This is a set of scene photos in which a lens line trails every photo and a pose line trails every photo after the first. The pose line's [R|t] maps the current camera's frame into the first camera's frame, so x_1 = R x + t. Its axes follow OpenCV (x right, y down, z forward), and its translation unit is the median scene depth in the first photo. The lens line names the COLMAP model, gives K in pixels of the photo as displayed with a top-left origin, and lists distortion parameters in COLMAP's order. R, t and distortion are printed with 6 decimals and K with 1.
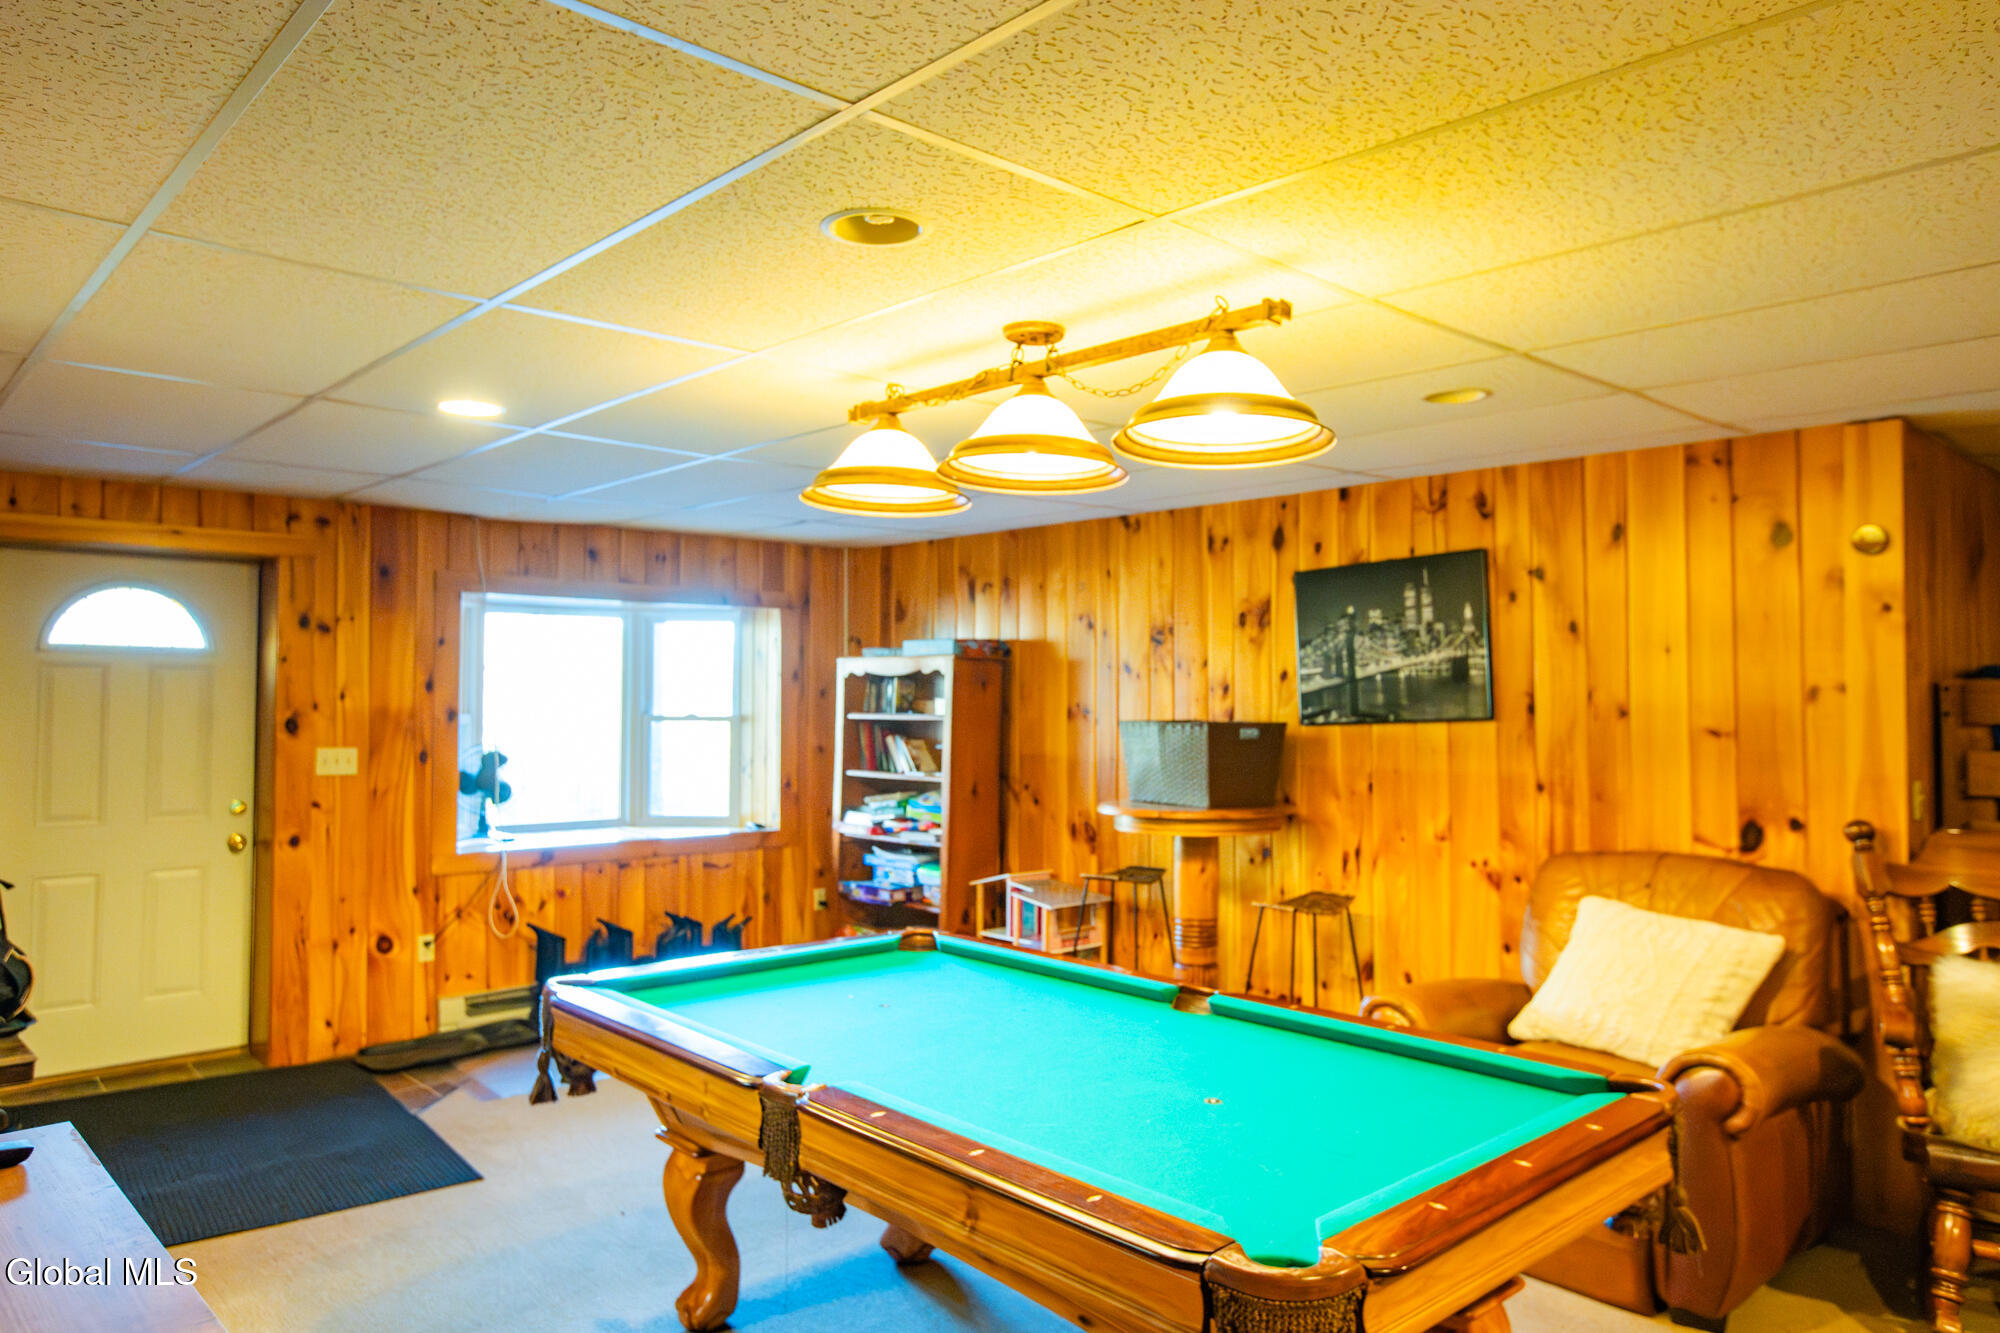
lens RADIAL K [[1315.7, 0, 1000.0], [0, 1315.7, 666.5], [0, 0, 1]] dist [0.006311, 0.004326]
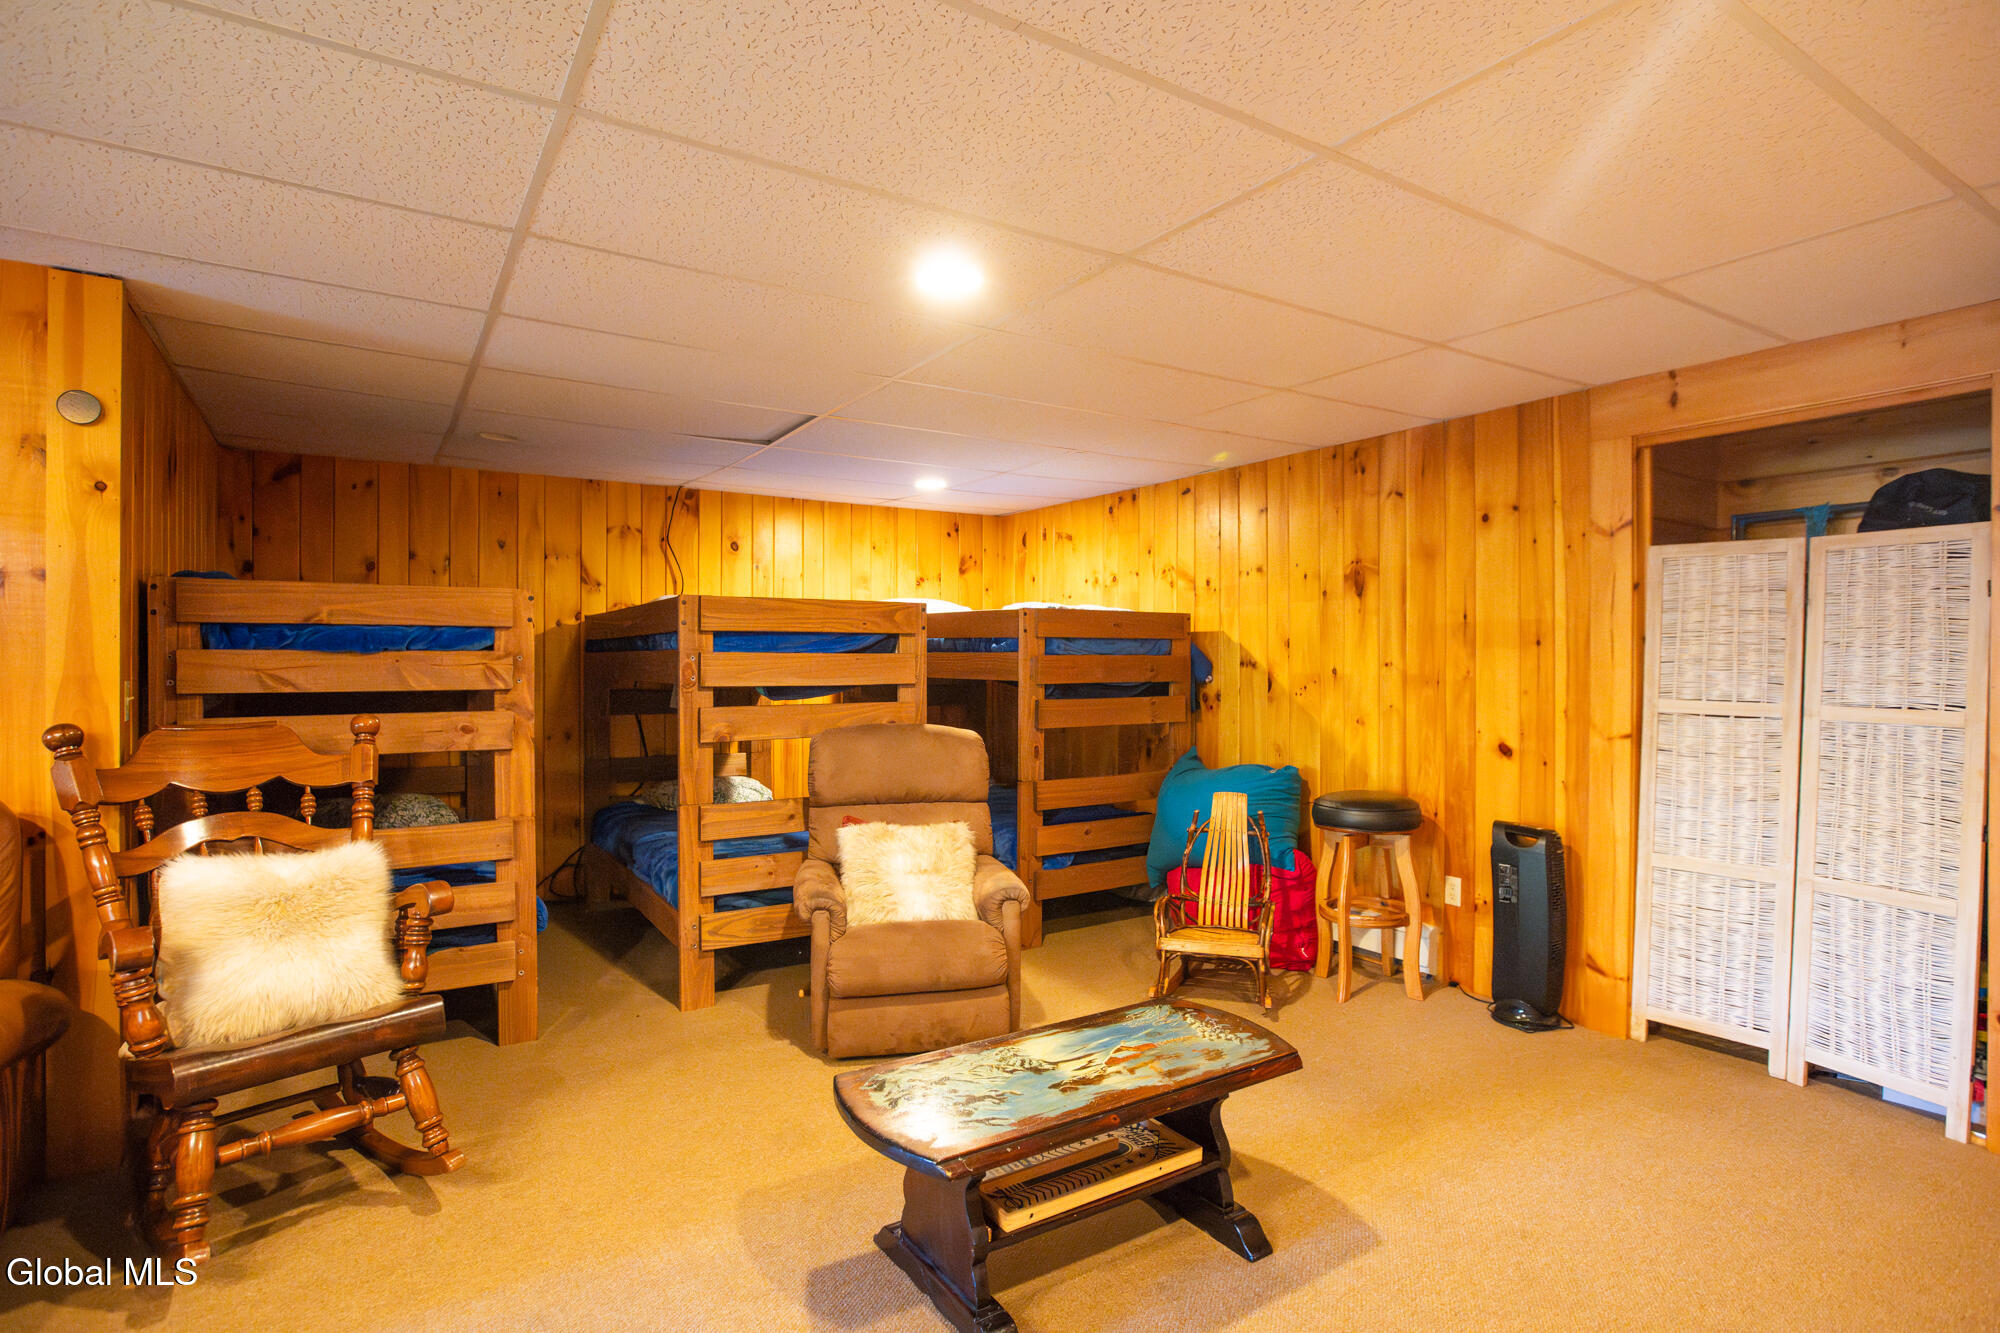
lens RADIAL K [[1011.1, 0, 1000.0], [0, 1011.1, 666.5], [0, 0, 1]] dist [-0.050055, 0.021259]
pose [[0.176761, -0.008148, 0.984220, 0.113610], [-0.026255, 0.999571, 0.012991, 0.050704], [-0.983904, -0.028137, 0.176471, 0.261860]]
